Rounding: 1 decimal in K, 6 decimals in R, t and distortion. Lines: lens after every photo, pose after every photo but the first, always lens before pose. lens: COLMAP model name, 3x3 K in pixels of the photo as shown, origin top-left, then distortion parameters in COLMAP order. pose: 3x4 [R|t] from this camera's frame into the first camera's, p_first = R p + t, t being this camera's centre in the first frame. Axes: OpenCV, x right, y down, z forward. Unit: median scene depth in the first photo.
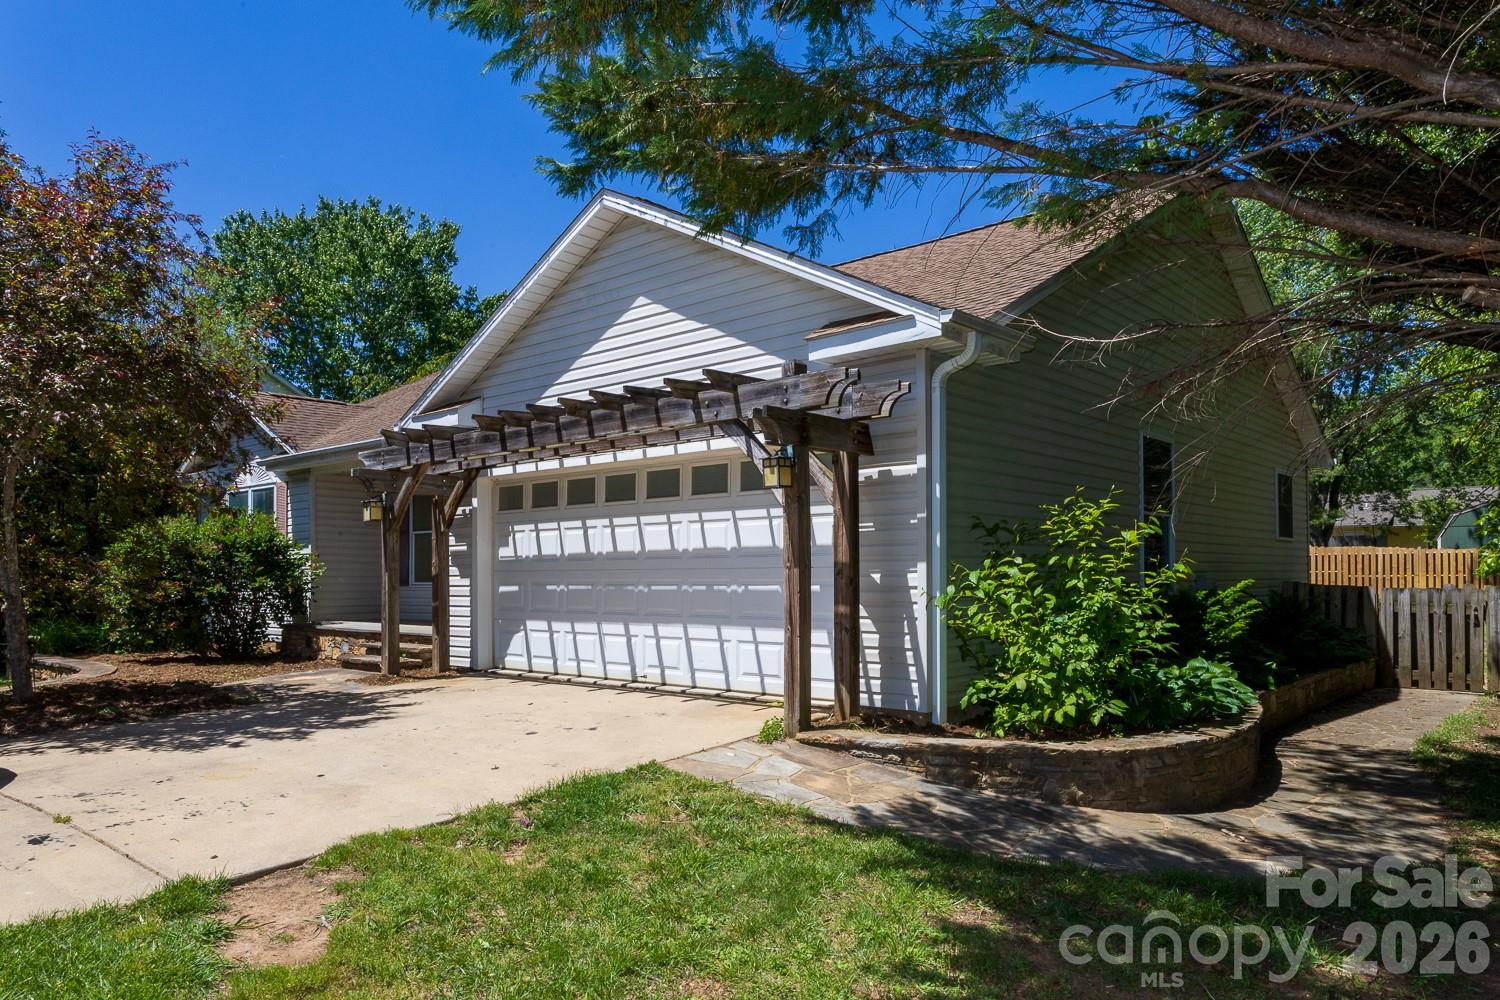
lens RADIAL K [[1011.8, 0, 754.8], [0, 1011.8, 543.3], [0, 0, 1]] dist [0.011588, -0.004361]
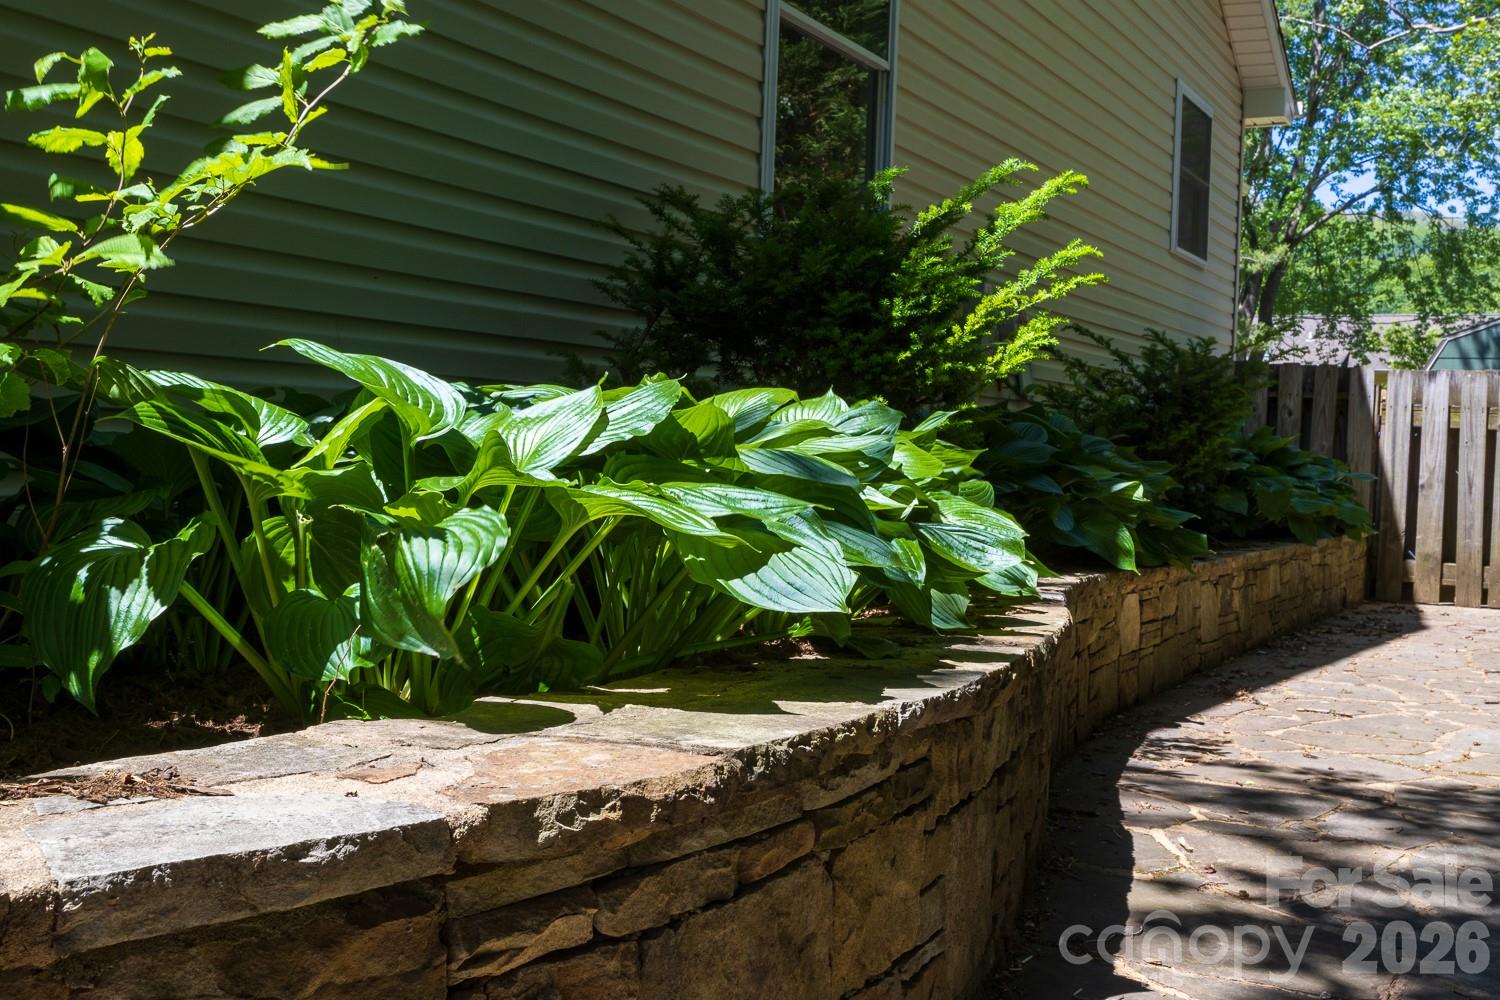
lens RADIAL K [[1662.3, 0, 746.0], [0, 1662.3, 499.5], [0, 0, 1]] dist [0.017905, 0.000000]
pose [[0.973750, 0.026019, 0.226129, 0.204618], [-0.040293, 0.997460, 0.058740, 0.069274], [-0.224026, -0.066309, 0.972325, 0.389048]]
